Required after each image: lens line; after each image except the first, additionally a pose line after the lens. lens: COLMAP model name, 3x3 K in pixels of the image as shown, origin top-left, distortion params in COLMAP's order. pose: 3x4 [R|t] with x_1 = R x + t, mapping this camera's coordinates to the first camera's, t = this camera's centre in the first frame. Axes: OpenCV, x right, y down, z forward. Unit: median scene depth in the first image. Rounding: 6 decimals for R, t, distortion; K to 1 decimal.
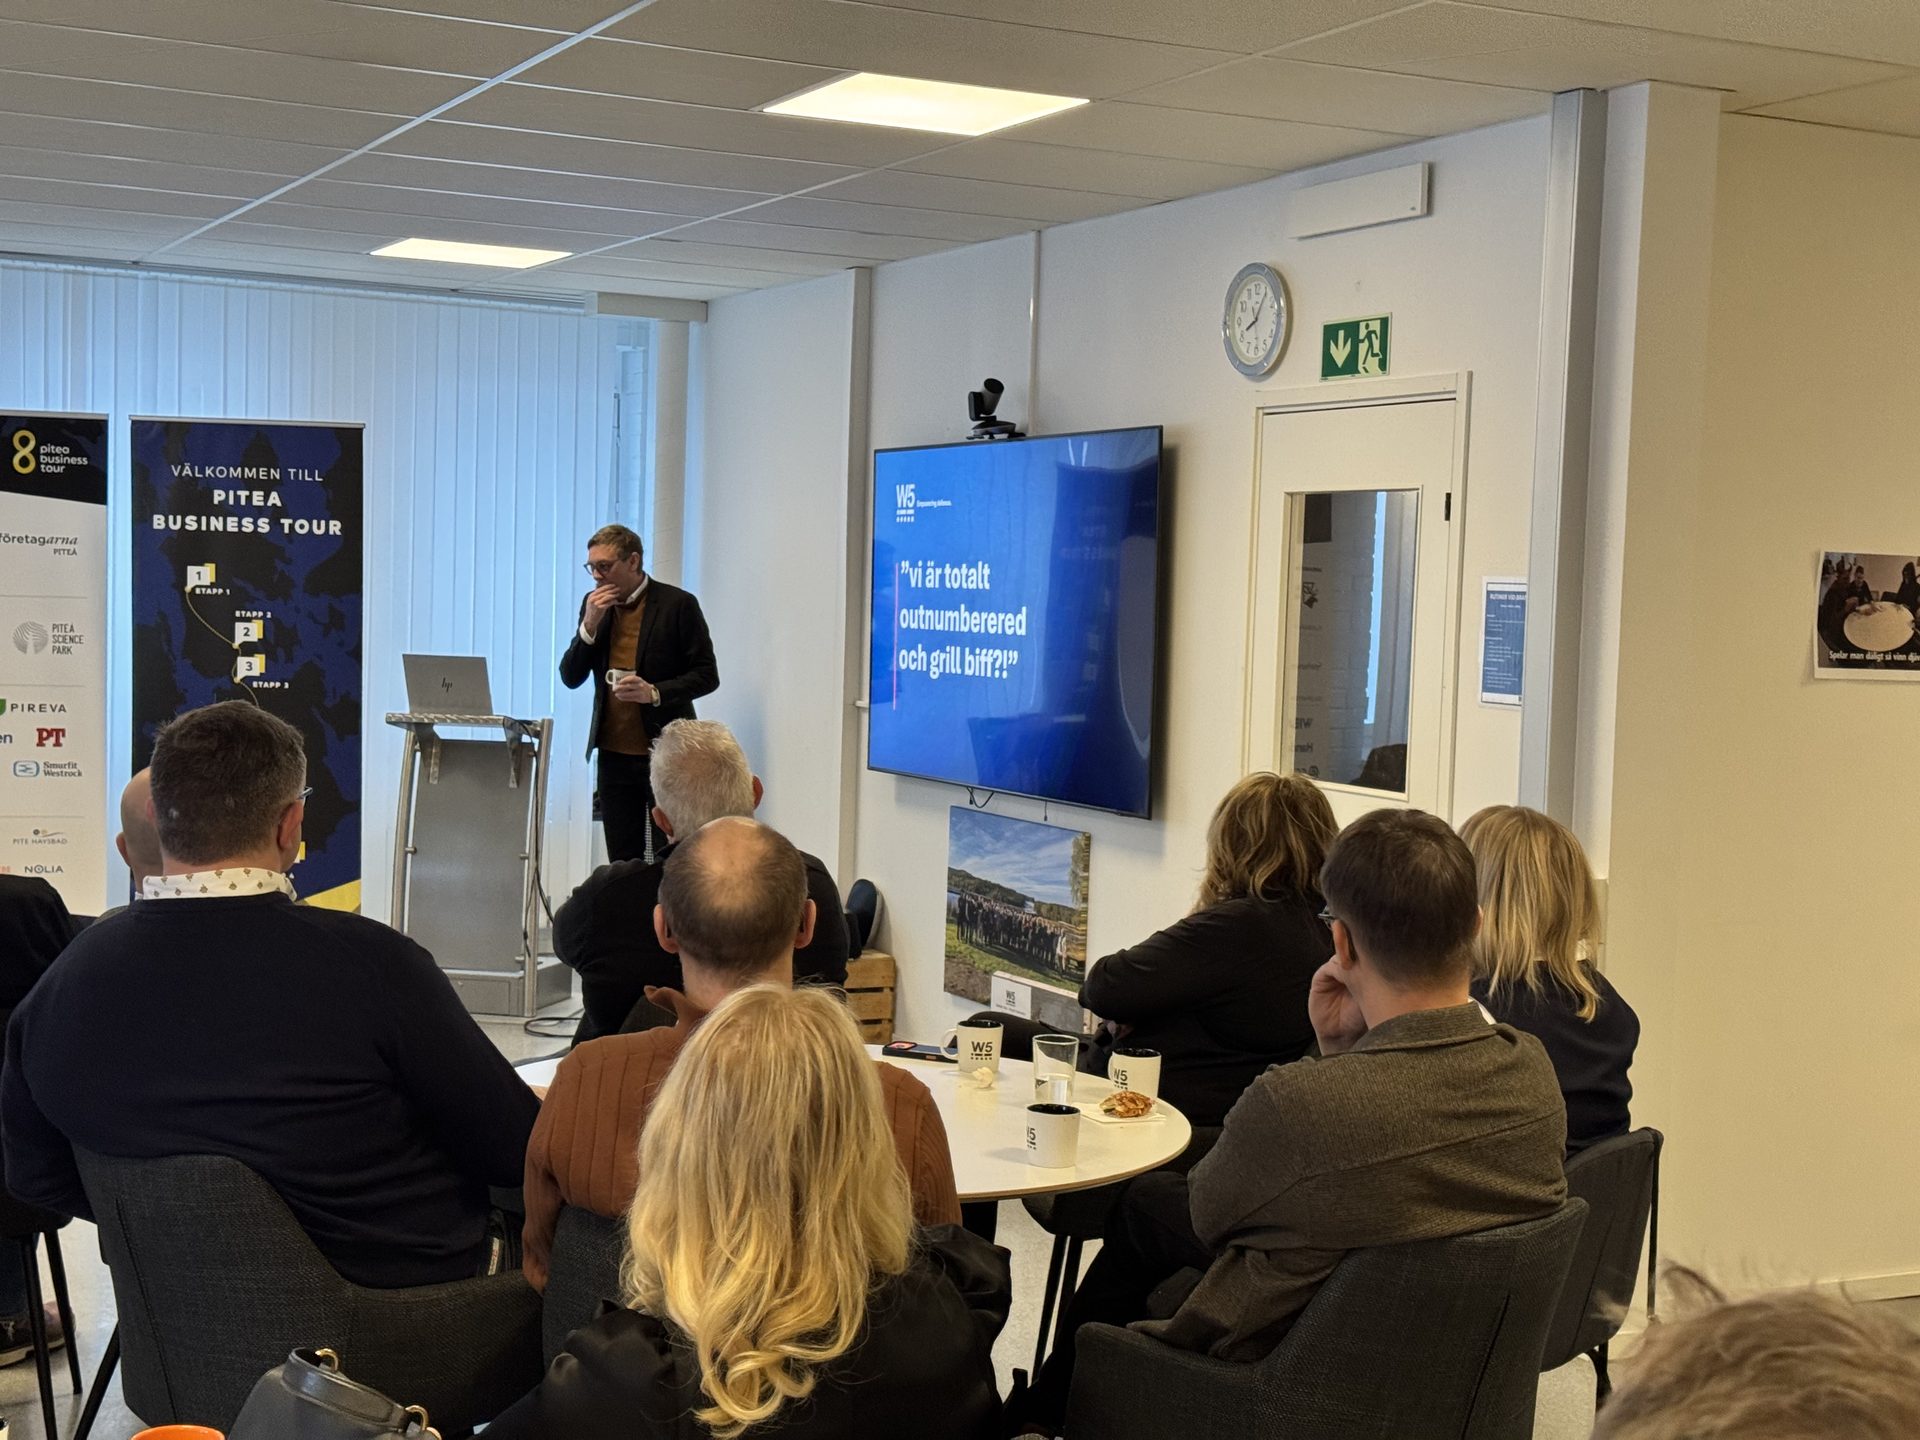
lens RADIAL K [[2678.9, 0, 948.6], [0, 2678.9, 740.4], [0, 0, 1]] dist [0.131354, 0.000000]
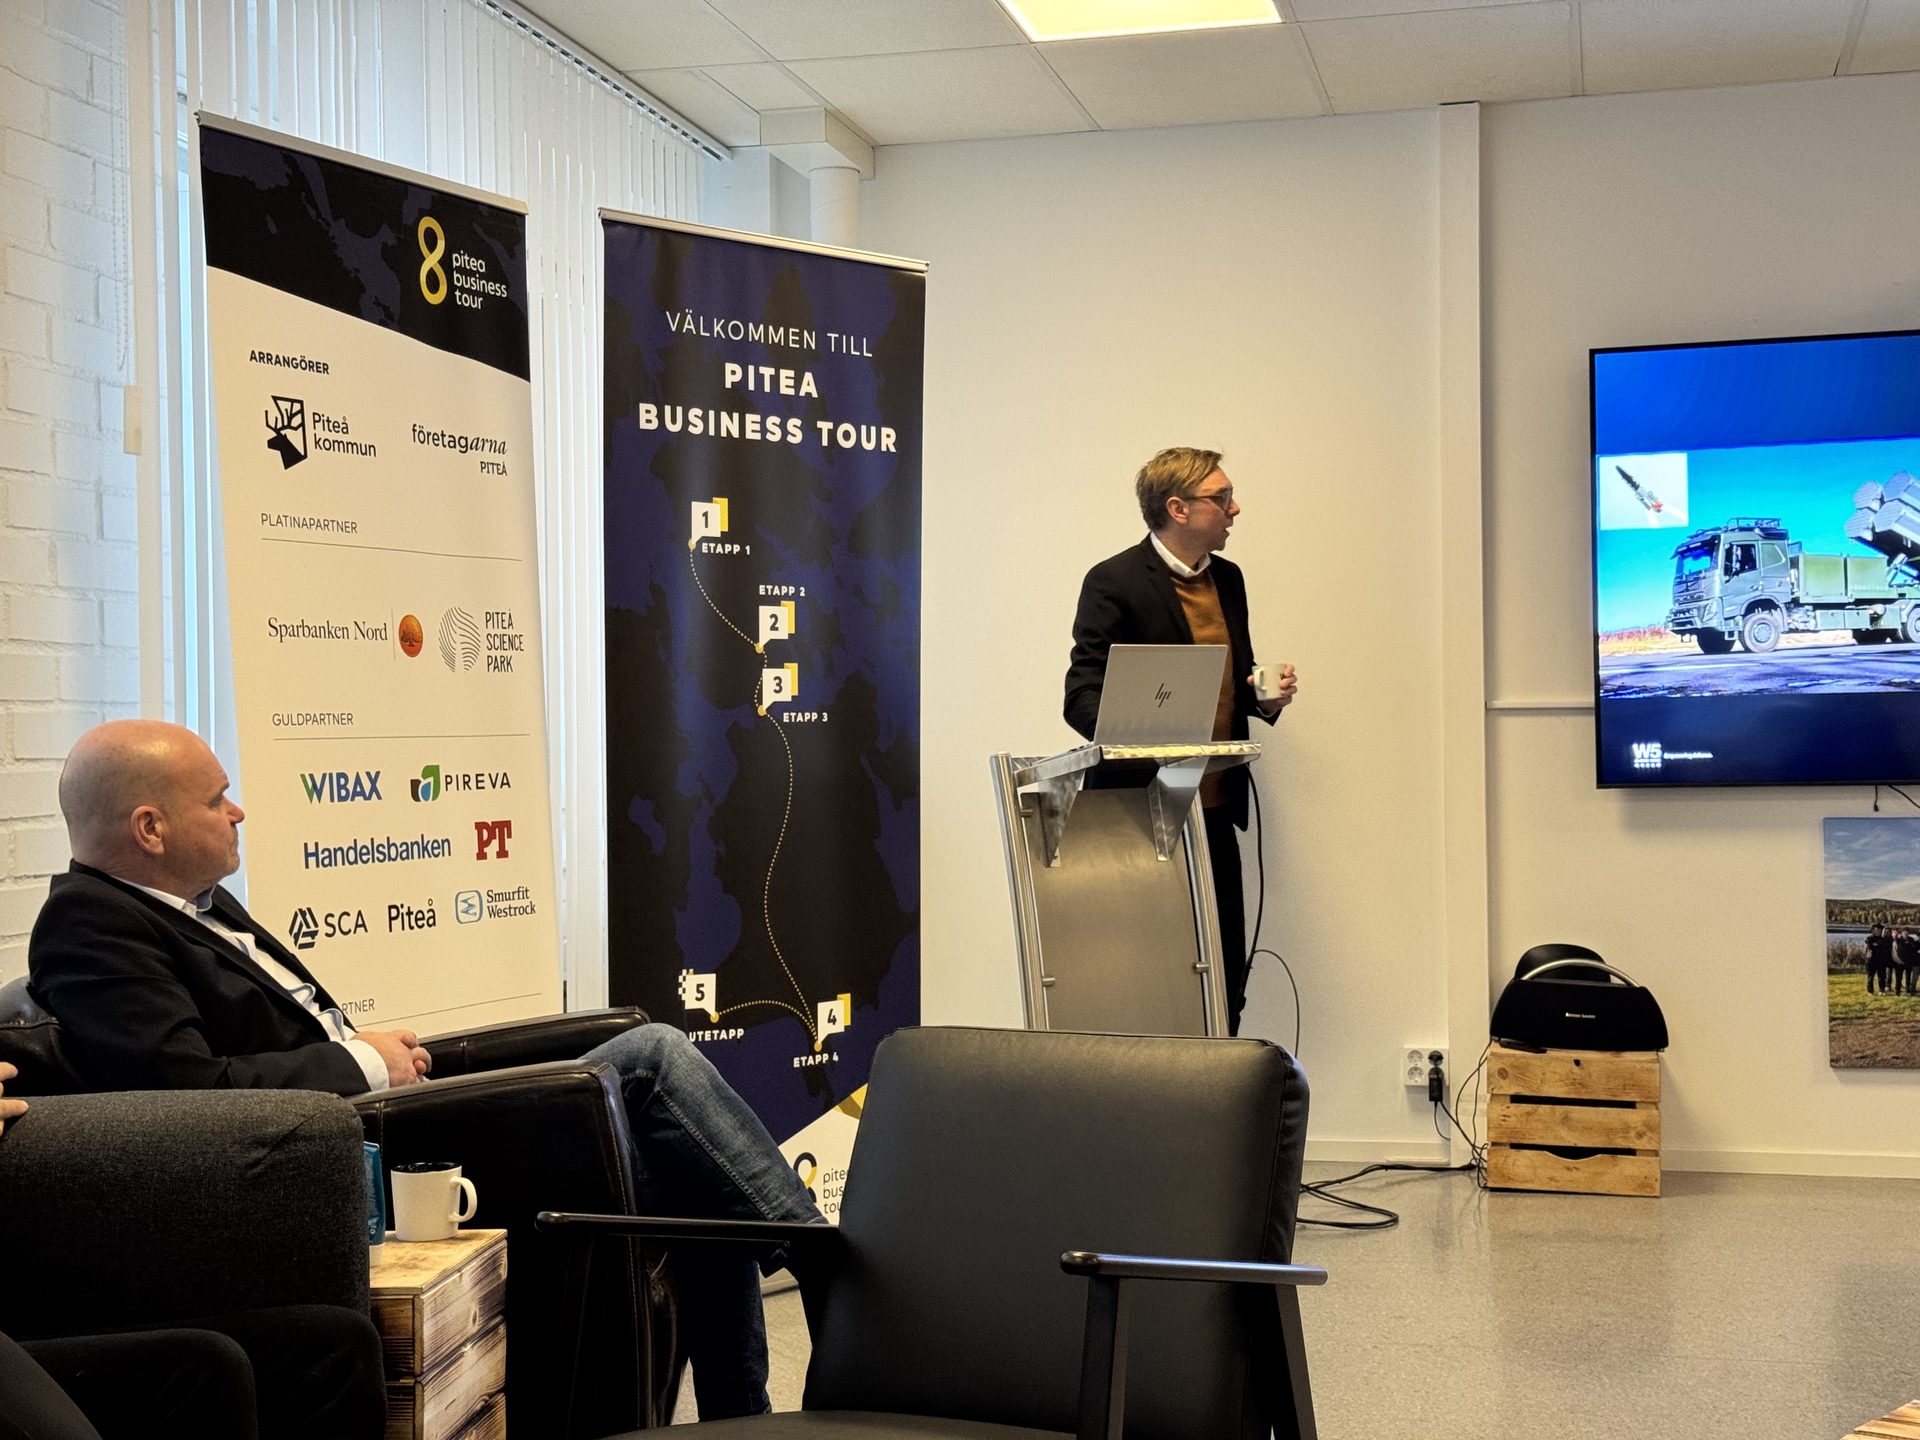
lens RADIAL K [[2678.9, 0, 957.4], [0, 2678.9, 726.0], [0, 0, 1]] dist [0.131354, 0.000000]
pose [[0.633849, -0.035647, 0.772635, -0.661296], [0.081407, 0.996464, -0.020810, -0.004726], [-0.769161, 0.076088, 0.634509, 0.627559]]
